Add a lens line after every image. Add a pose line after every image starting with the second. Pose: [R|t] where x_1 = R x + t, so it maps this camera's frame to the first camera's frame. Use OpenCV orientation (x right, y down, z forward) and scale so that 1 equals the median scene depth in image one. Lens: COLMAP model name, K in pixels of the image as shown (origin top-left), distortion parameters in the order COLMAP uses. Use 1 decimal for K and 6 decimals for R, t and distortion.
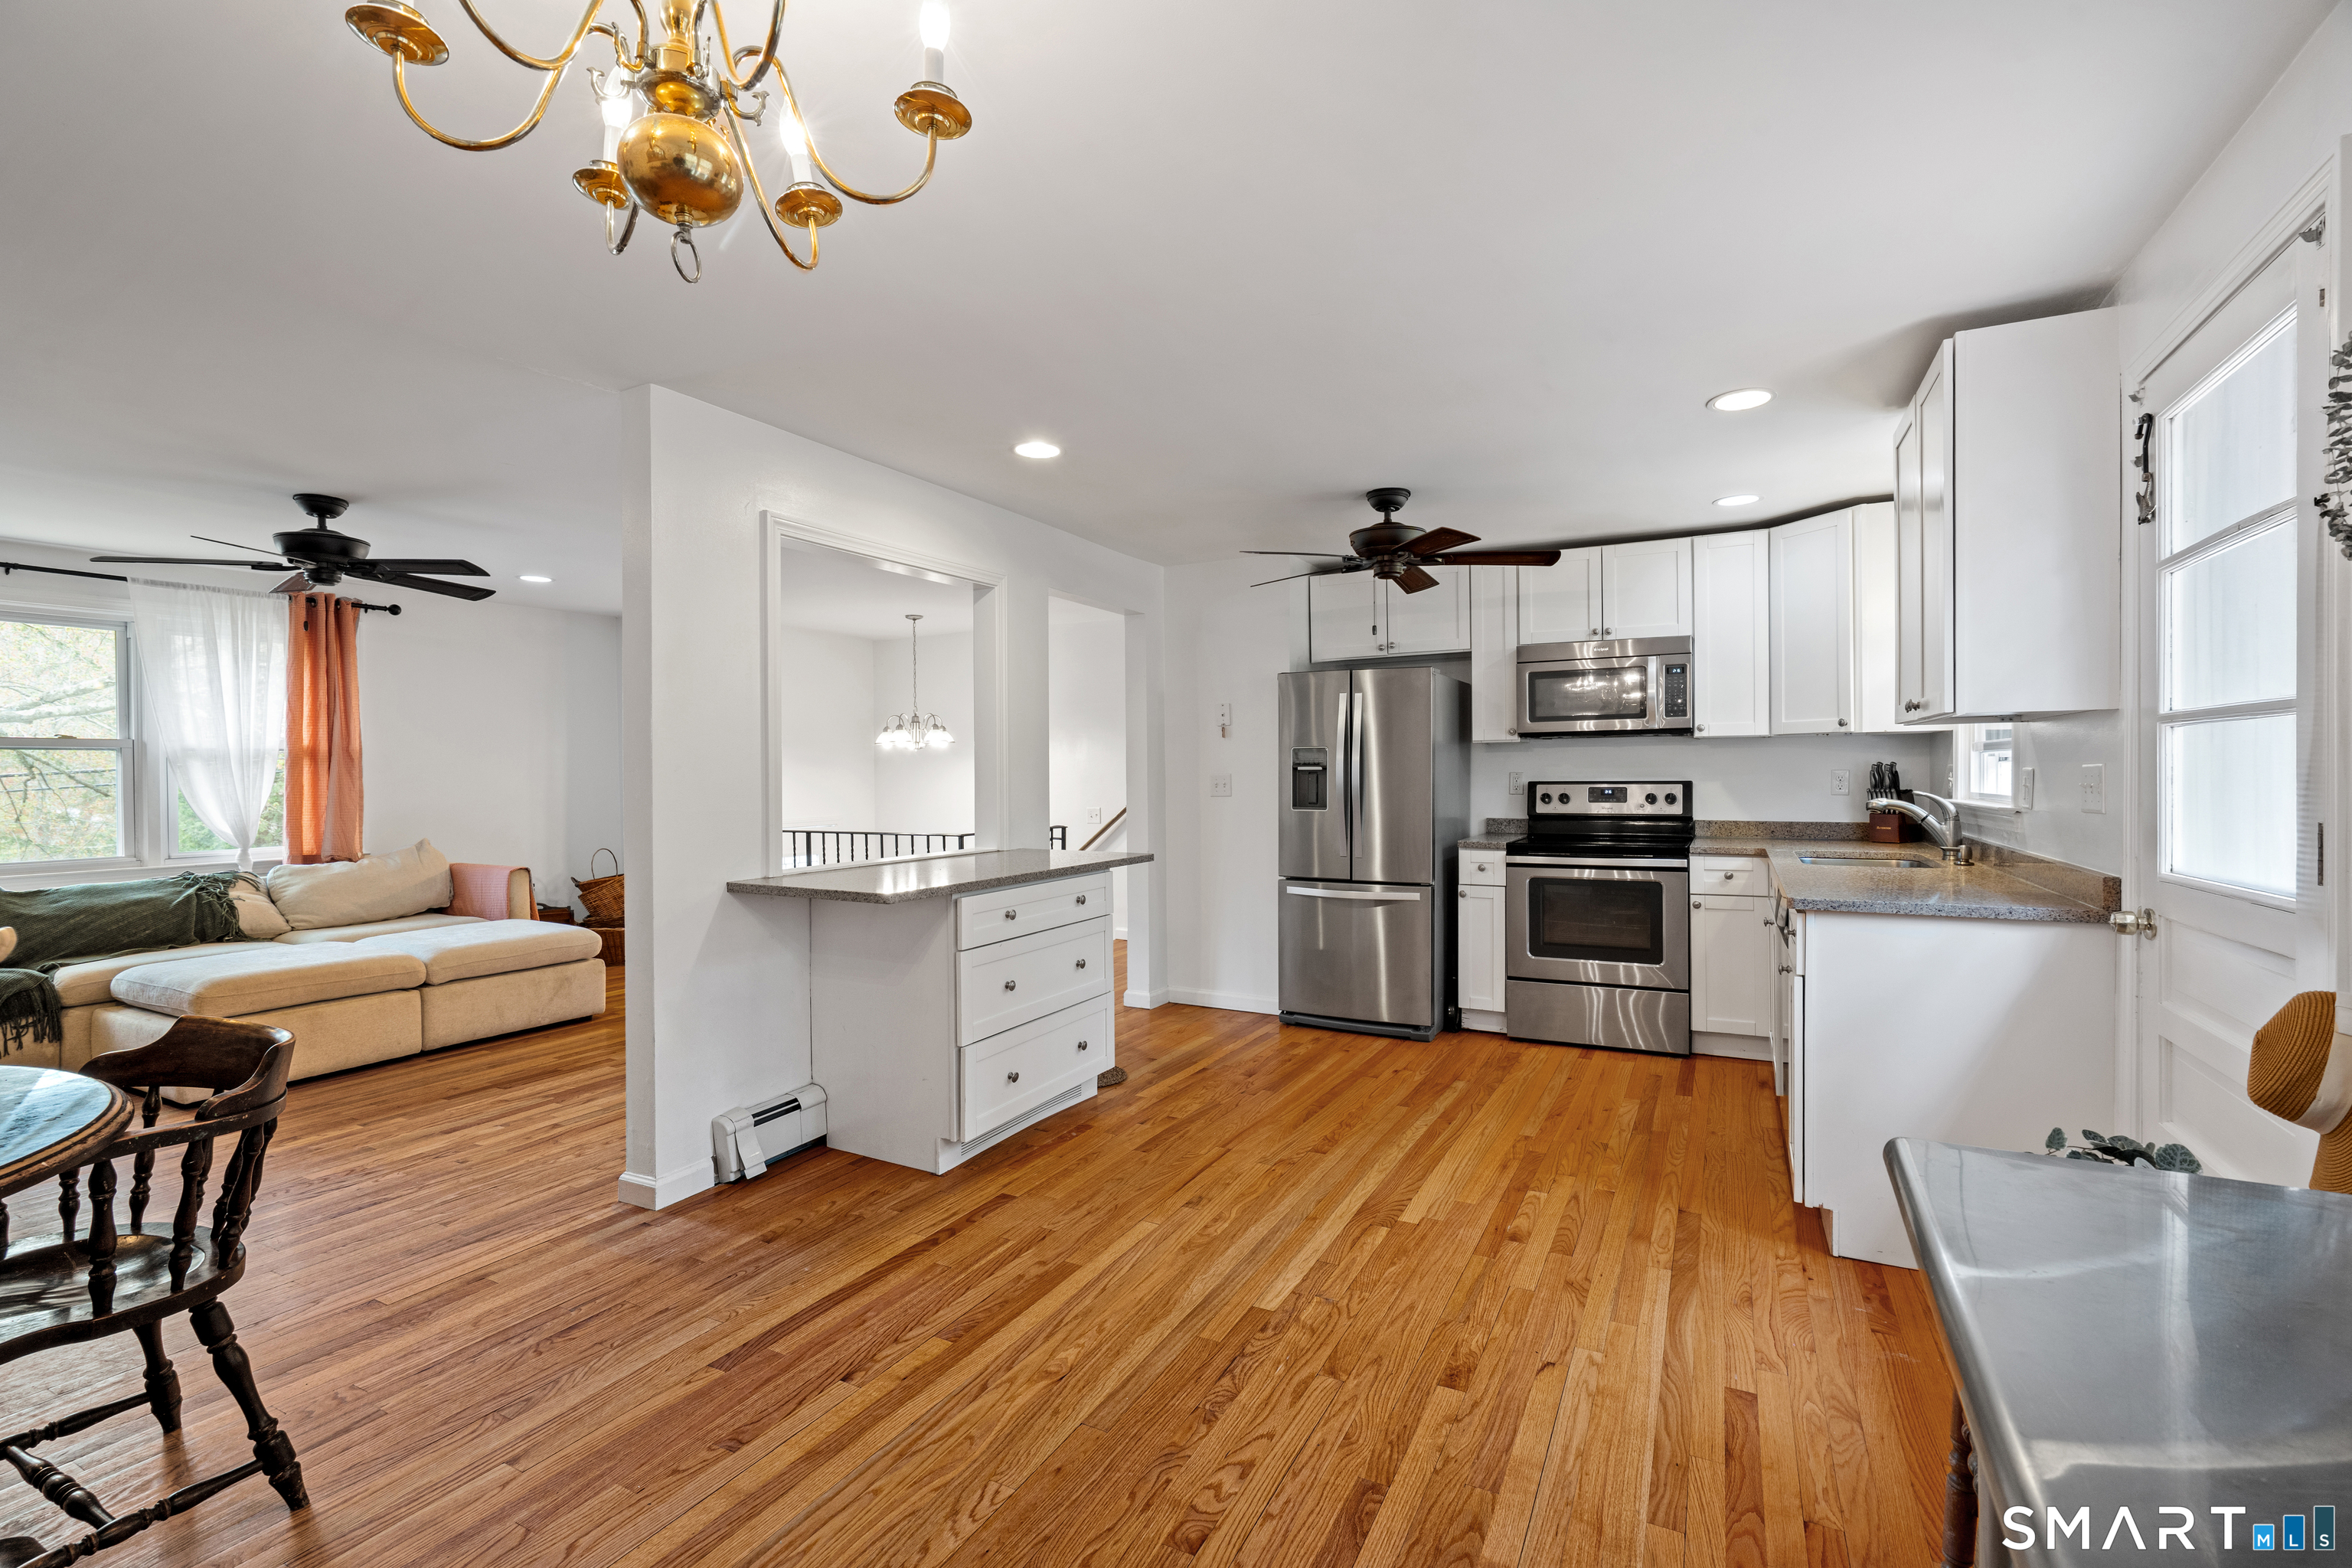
lens RADIAL K [[1071.4, 0, 1161.5], [0, 1071.4, 781.3], [0, 0, 1]] dist [-0.005675, 0.003938]
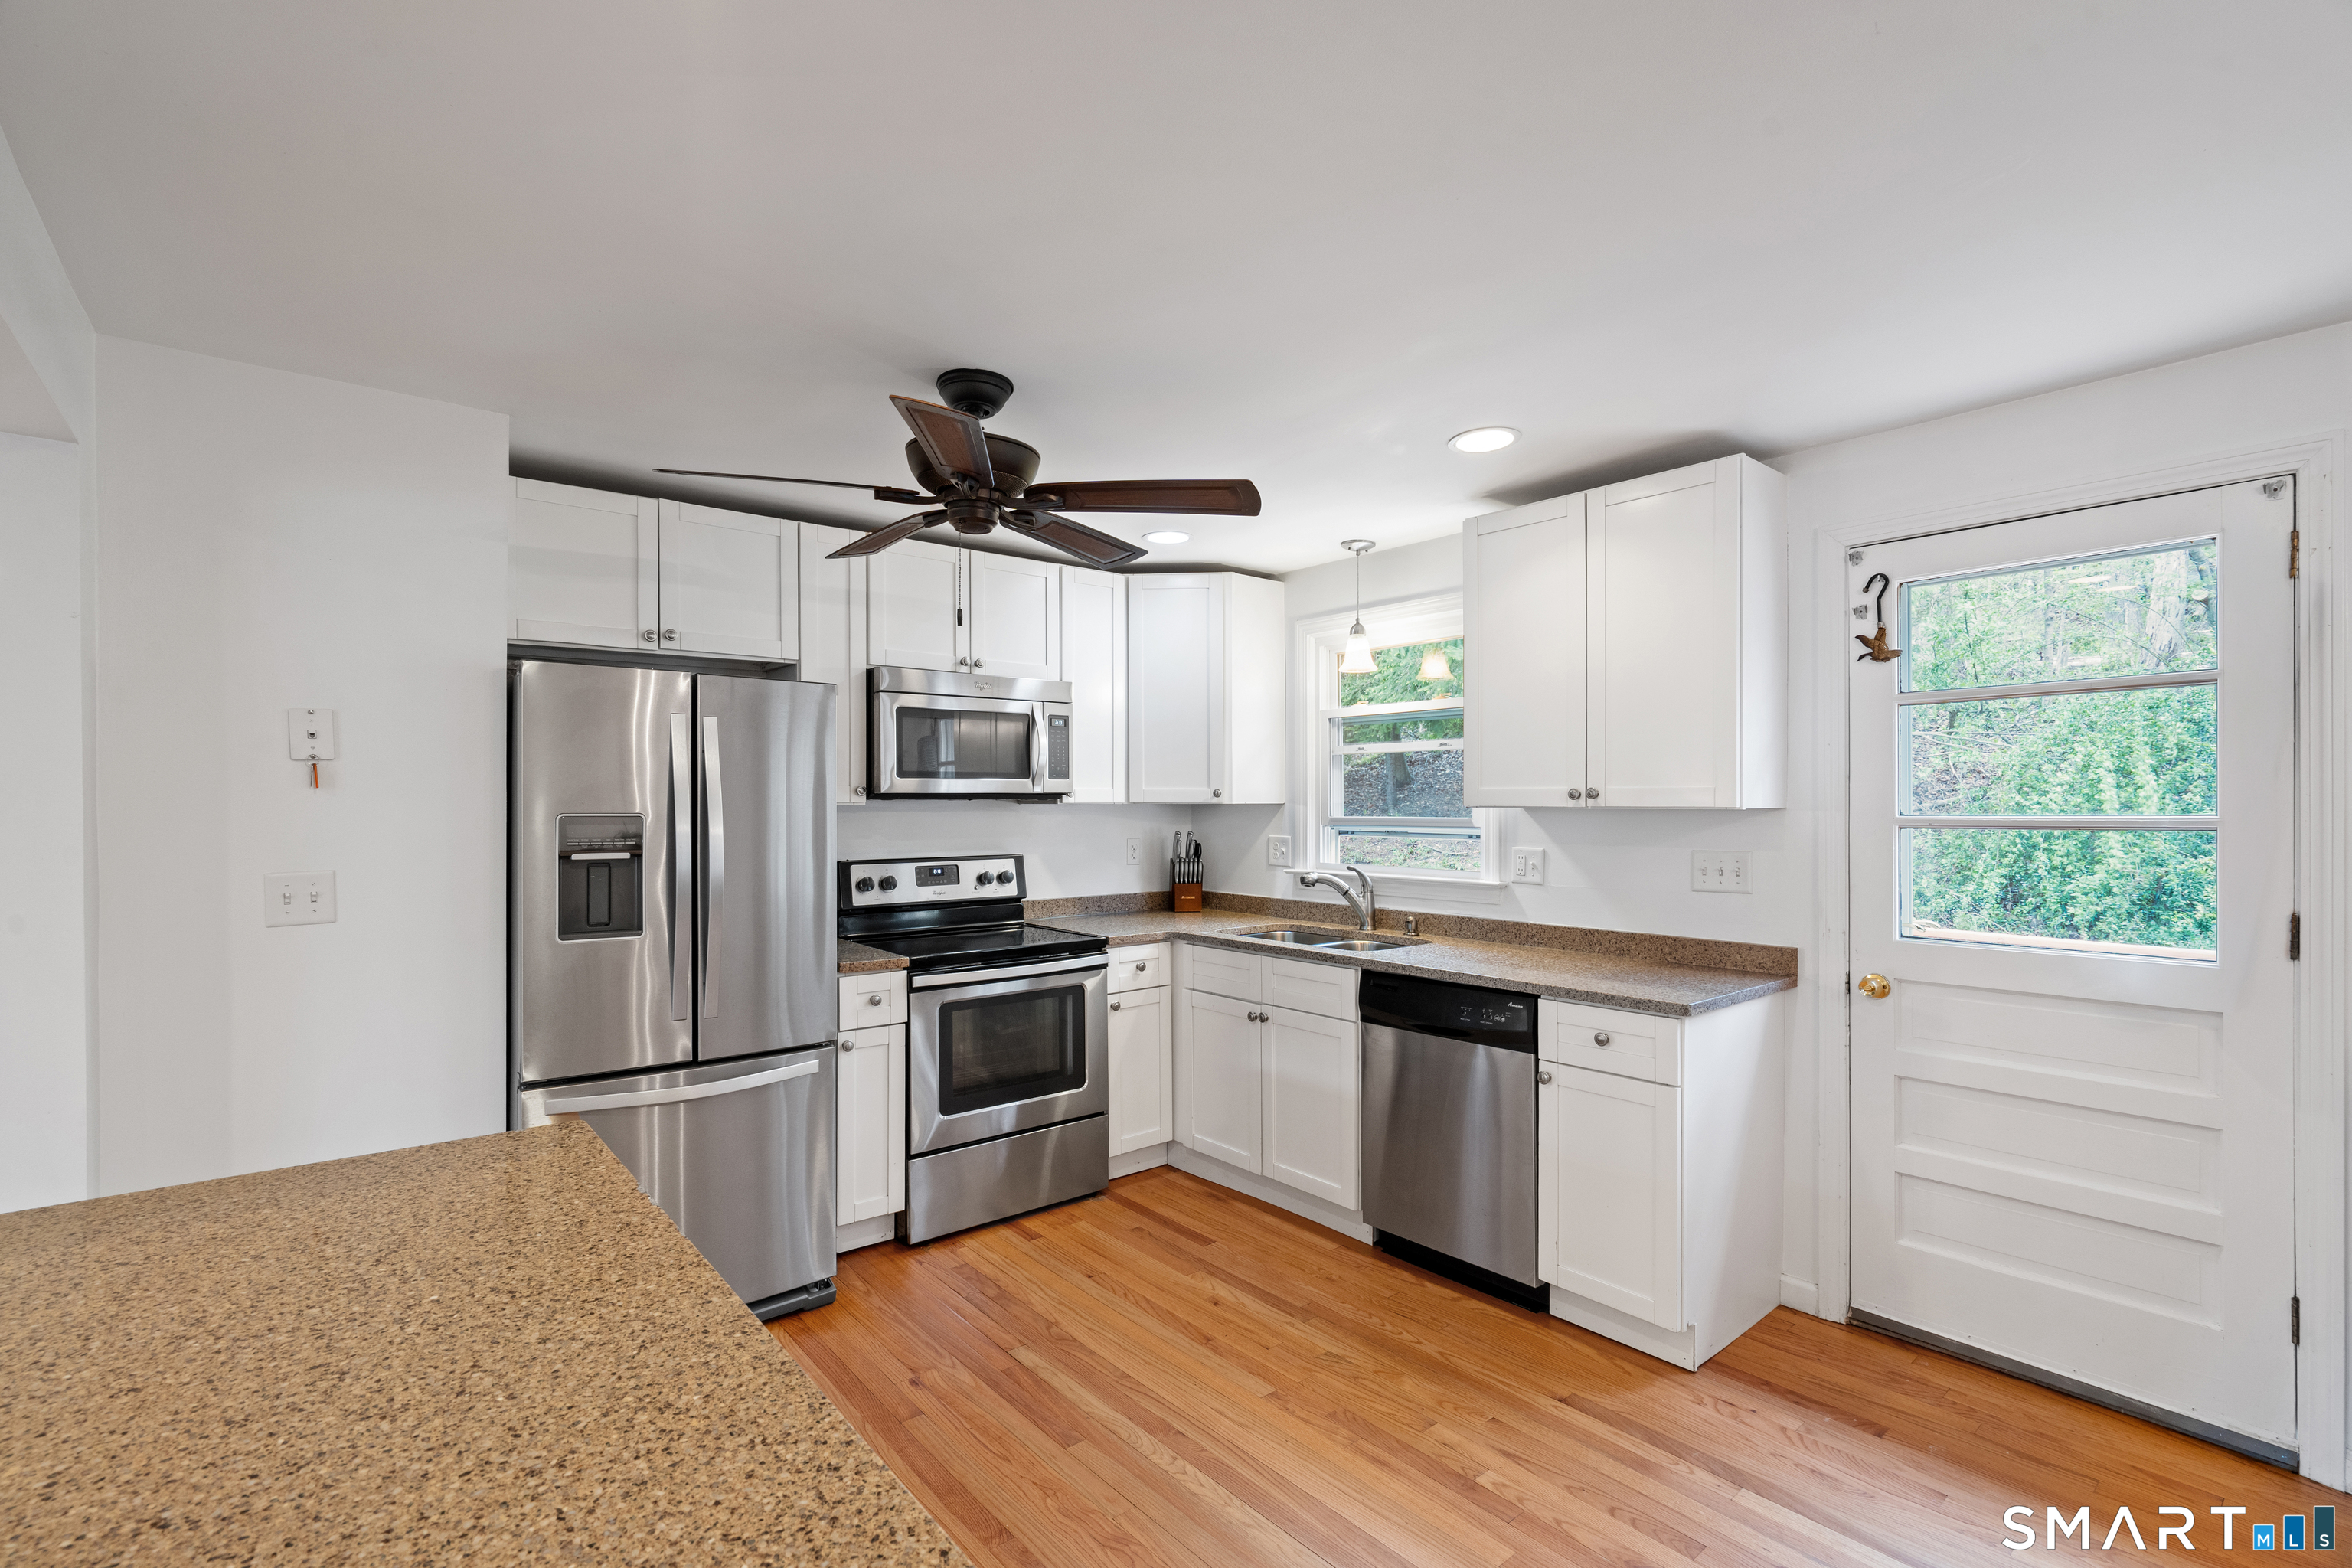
lens RADIAL K [[1071.4, 0, 1159.0], [0, 1071.4, 804.7], [0, 0, 1]] dist [-0.005675, 0.003938]
pose [[0.374333, 0.004859, 0.927282, -0.269316], [0.005625, 0.999956, -0.007510, -0.036418], [-0.927277, 0.008027, 0.374289, 0.660999]]
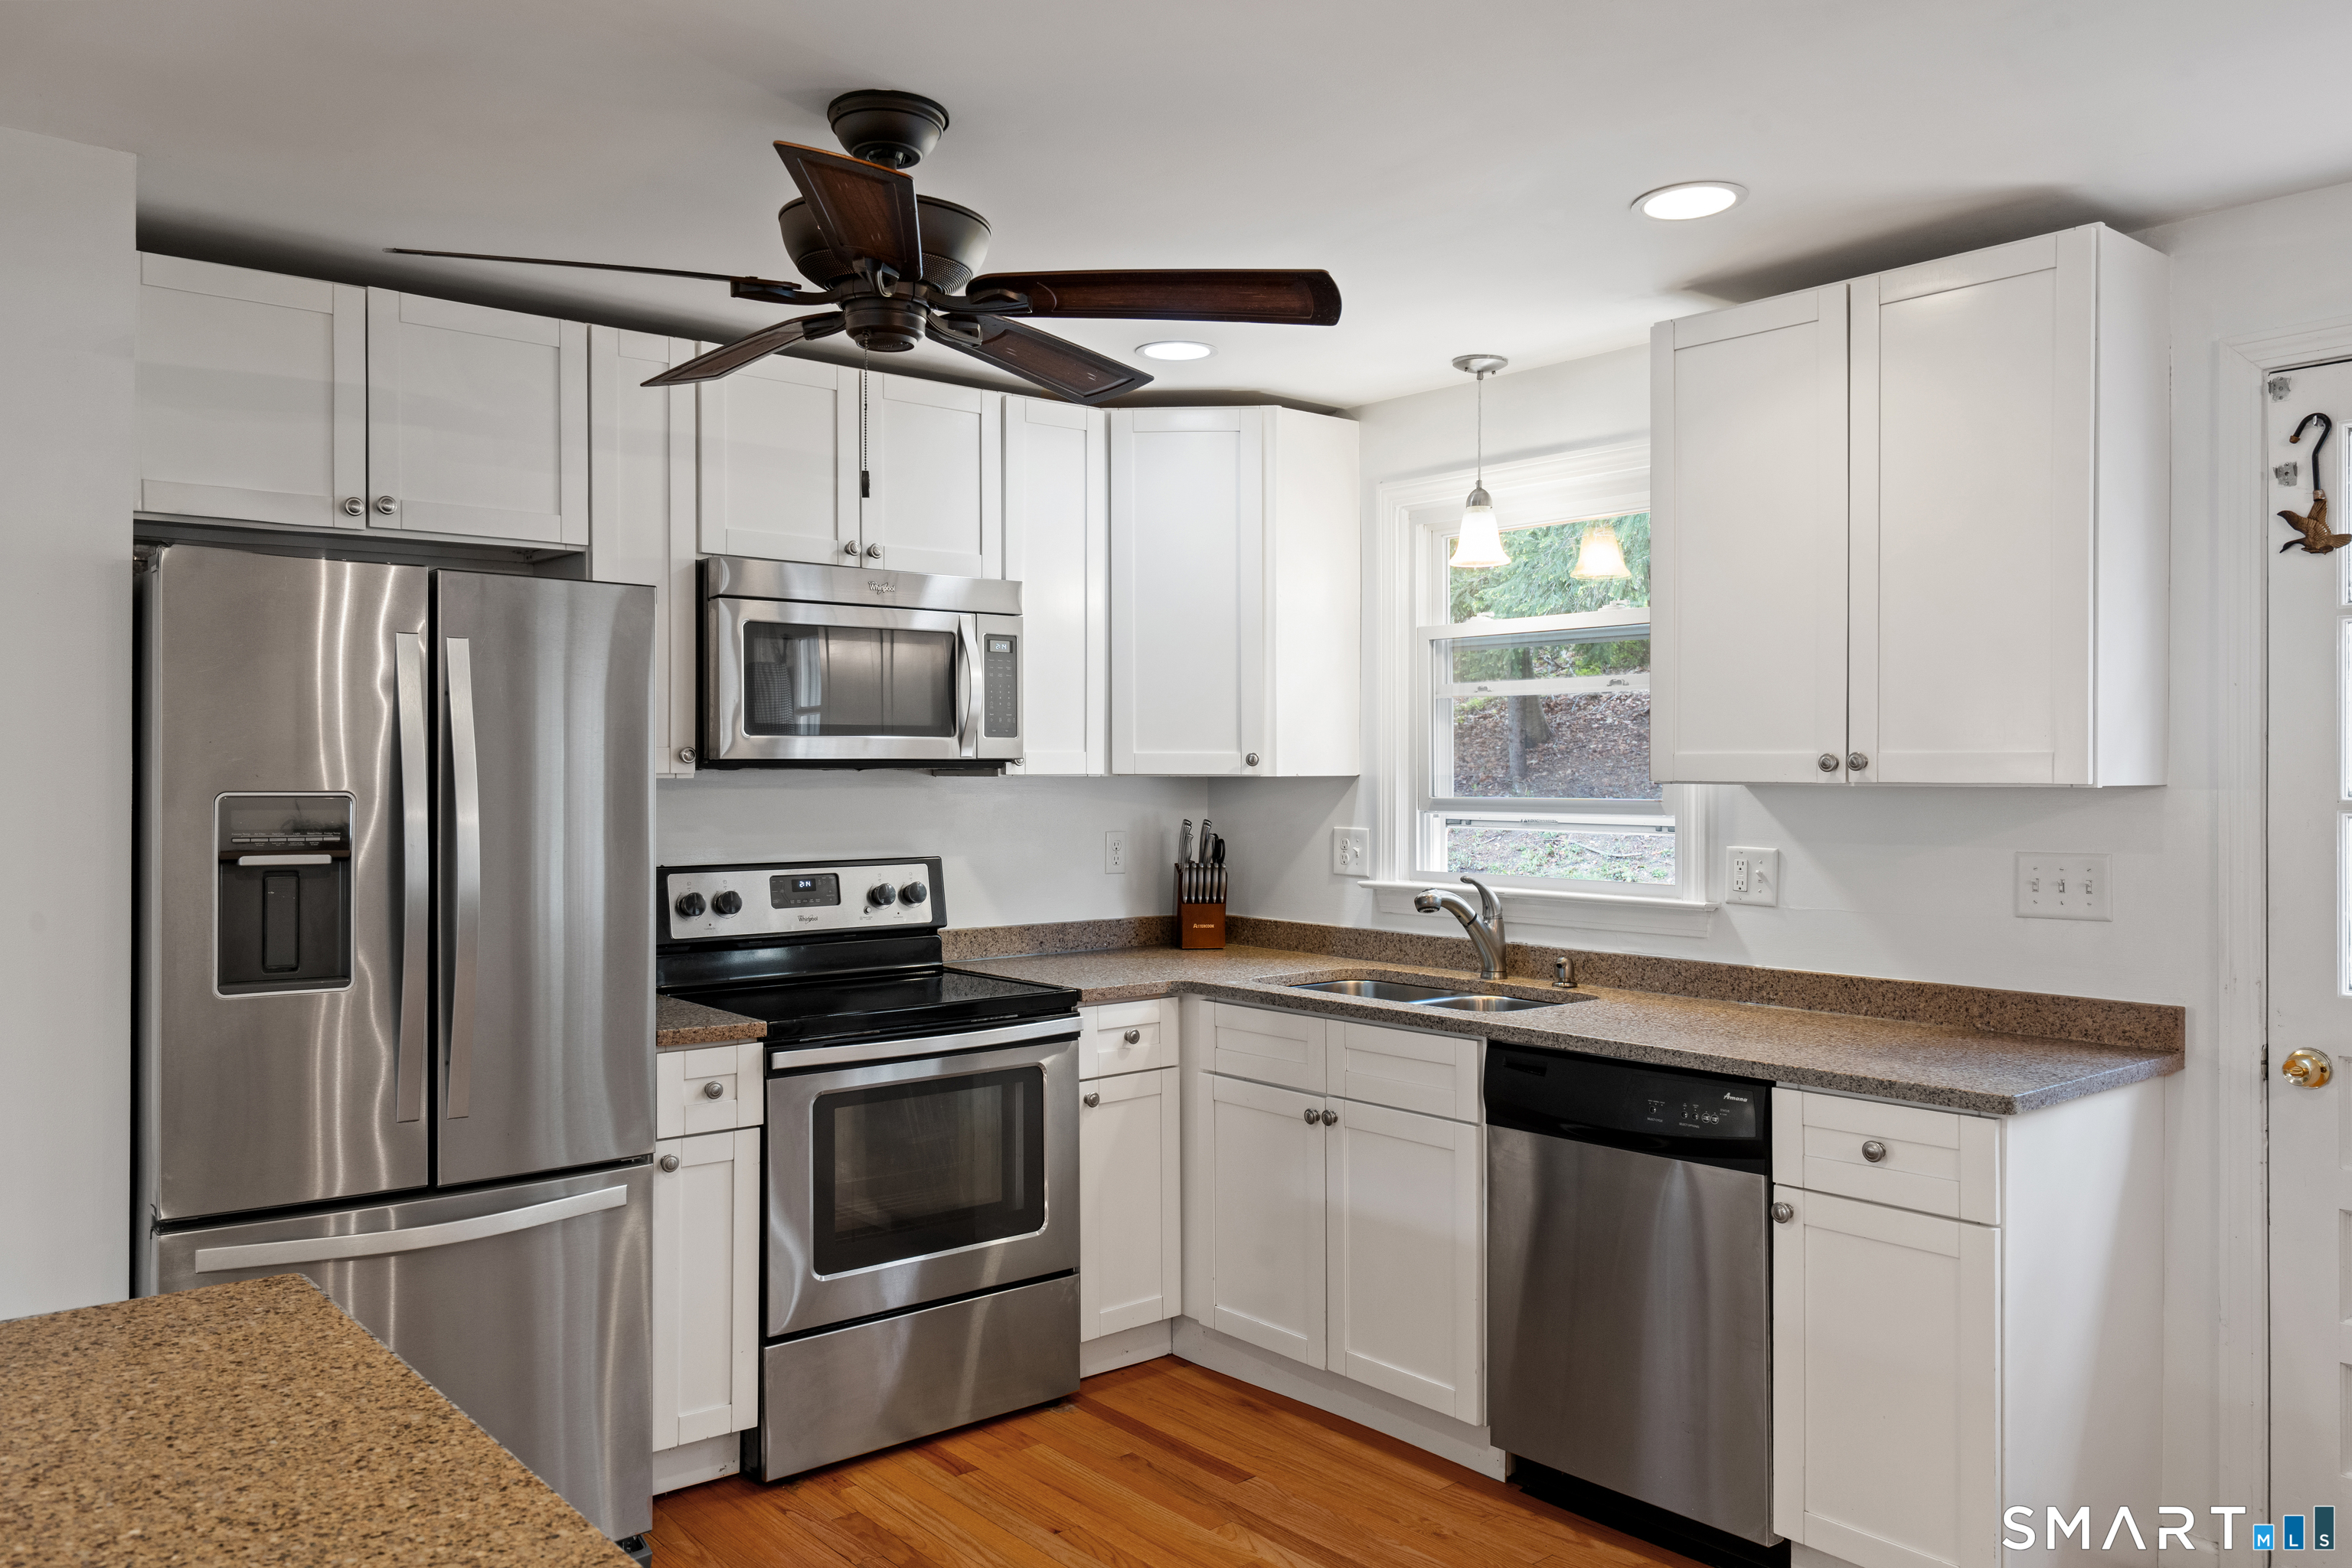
lens RADIAL K [[1749.1, 0, 1145.7], [0, 1749.1, 774.4], [0, 0, 1]] dist [0.015147, -0.007420]
pose [[0.367225, 0.006045, 0.930113, -0.292306], [0.004200, 0.999958, -0.008157, -0.037410], [-0.930123, 0.006902, 0.367184, 0.667384]]
